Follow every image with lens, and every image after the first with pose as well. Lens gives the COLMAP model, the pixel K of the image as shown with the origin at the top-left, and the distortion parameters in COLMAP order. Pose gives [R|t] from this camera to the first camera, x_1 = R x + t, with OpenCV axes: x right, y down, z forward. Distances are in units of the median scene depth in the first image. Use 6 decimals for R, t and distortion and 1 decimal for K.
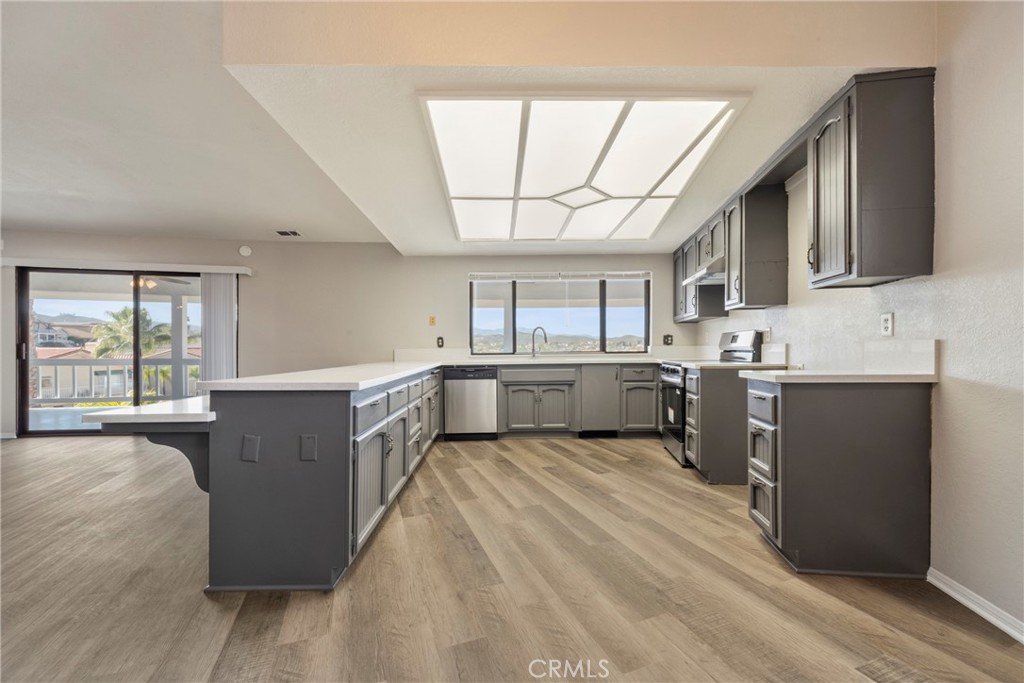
lens RADIAL K [[402.5, 0, 503.8], [0, 402.5, 359.3], [0, 0, 1]] dist [0.002236, 0.000085]
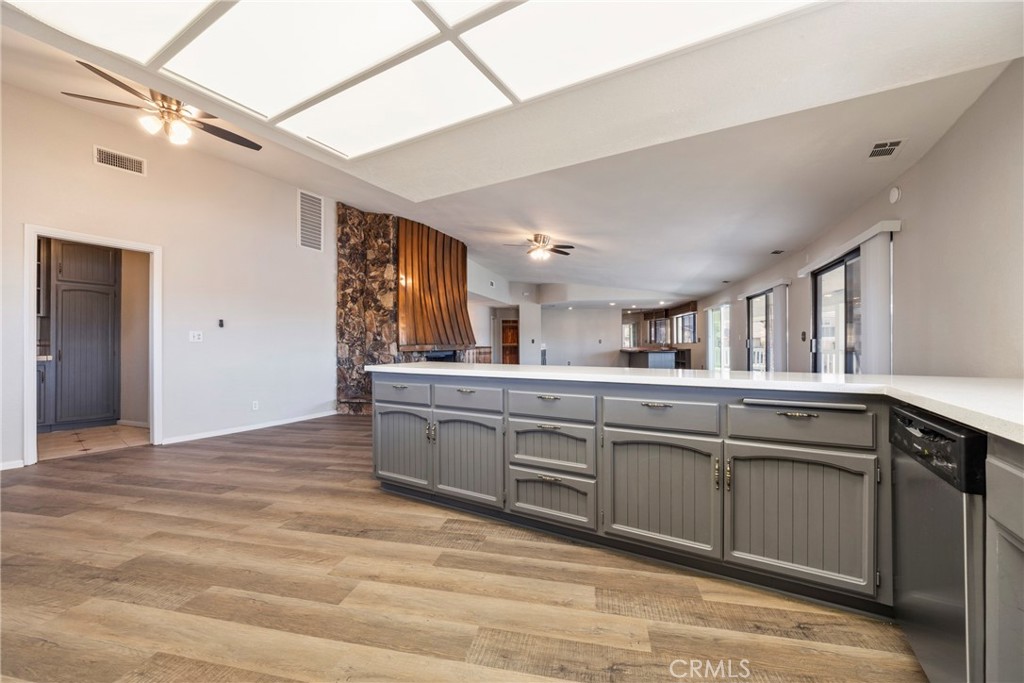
lens RADIAL K [[400.4, 0, 508.8], [0, 400.4, 345.9], [0, 0, 1]] dist [0.000195, -0.000349]
pose [[-0.524839, 0.004566, -0.851189, 0.271576], [-0.018643, 0.999684, 0.016858, -0.023829], [0.850997, 0.024717, -0.524588, 0.889840]]
